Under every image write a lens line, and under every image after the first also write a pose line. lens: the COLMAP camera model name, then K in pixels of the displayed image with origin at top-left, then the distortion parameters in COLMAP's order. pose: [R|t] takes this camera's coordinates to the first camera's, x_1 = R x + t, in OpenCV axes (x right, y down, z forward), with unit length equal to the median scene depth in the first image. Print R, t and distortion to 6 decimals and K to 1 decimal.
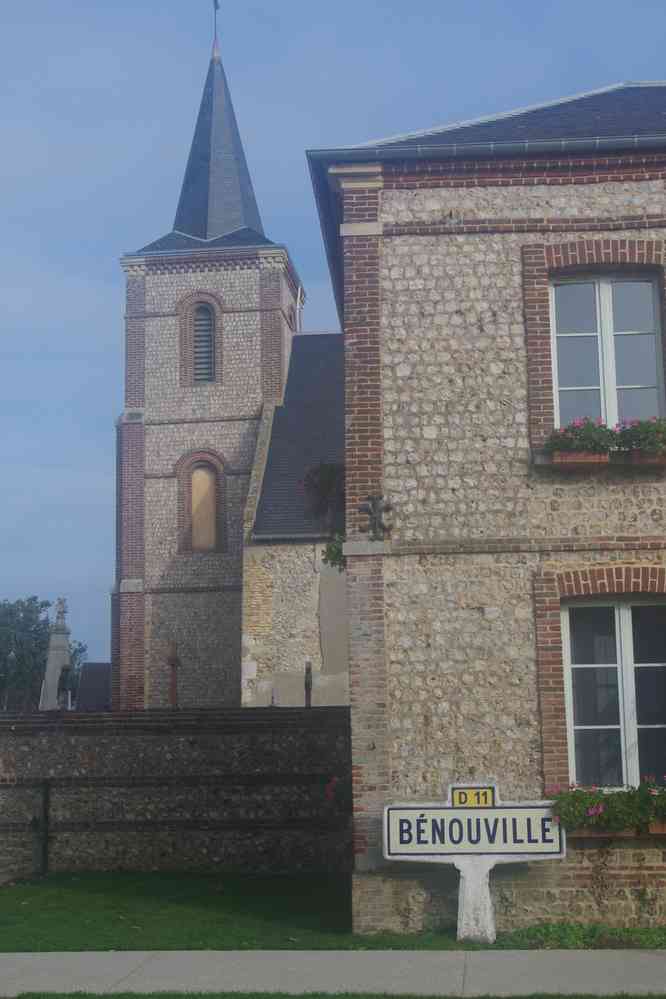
lens RADIAL K [[1449.1, 0, 333.1], [0, 1449.1, 498.9], [0, 0, 1]] dist [0.001008, 0.000000]
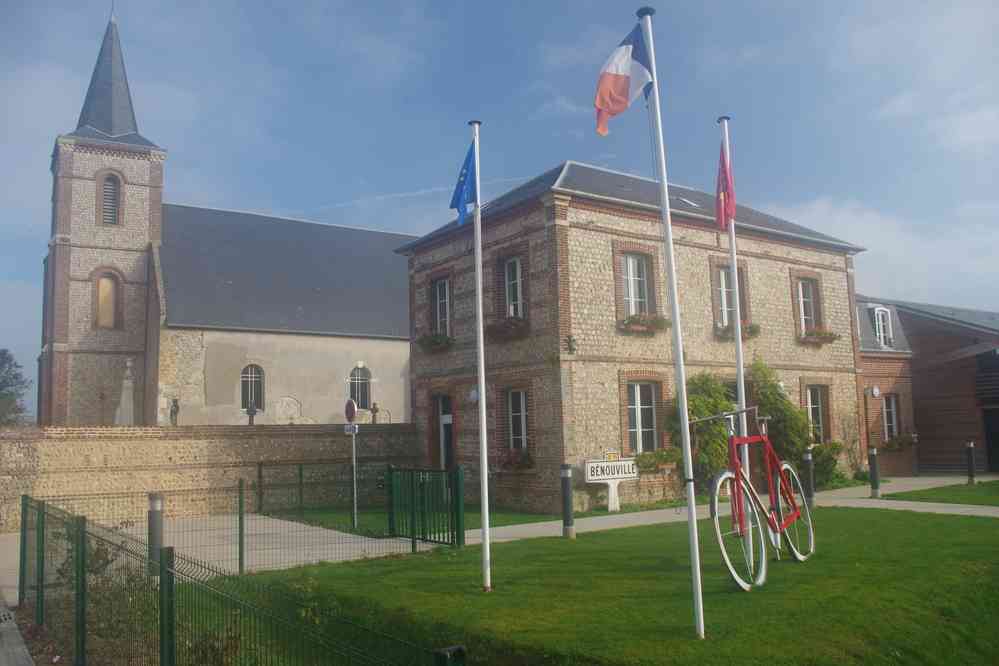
lens RADIAL K [[864.3, 0, 498.9], [0, 864.3, 335.1], [0, 0, 1]] dist [-0.081792, -0.001374]
pose [[0.771537, 0.066522, 0.632697, -0.957133], [-0.088720, 0.996051, 0.003463, 0.002351], [-0.629968, -0.058804, 0.774392, -0.042158]]
